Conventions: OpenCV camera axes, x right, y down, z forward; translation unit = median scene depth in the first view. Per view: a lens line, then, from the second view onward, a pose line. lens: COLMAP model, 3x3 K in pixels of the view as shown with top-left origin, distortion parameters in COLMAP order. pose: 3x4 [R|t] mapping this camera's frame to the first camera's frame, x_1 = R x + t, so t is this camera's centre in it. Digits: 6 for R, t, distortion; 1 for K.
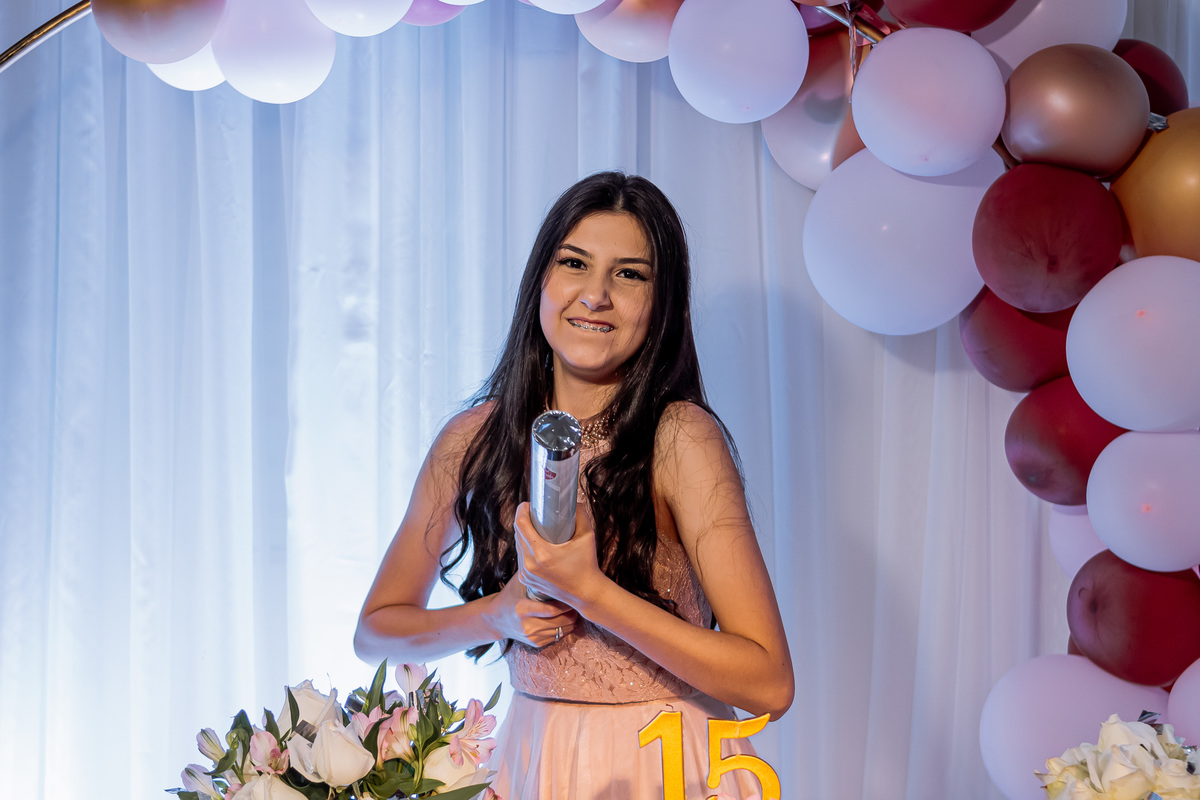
lens RADIAL K [[2521.2, 0, 620.8], [0, 2521.2, 340.1], [0, 0, 1]] dist [0.030083, 0.000000]
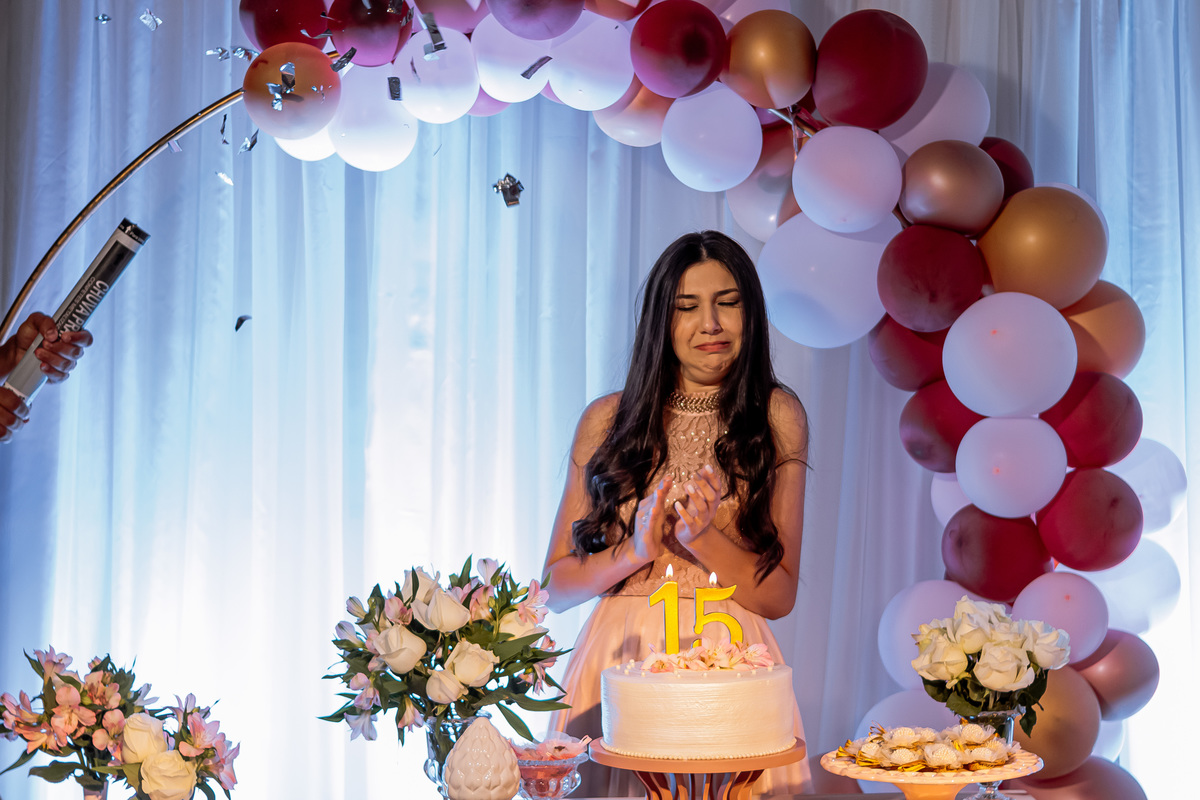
lens RADIAL K [[2521.2, 0, 643.8], [0, 2521.2, 367.1], [0, 0, 1]] dist [0.030083, 0.000000]
pose [[0.998991, 0.016593, 0.041734, -0.046513], [-0.015981, 0.999761, -0.014951, 0.031405], [-0.041972, 0.014269, 0.999017, -0.383061]]
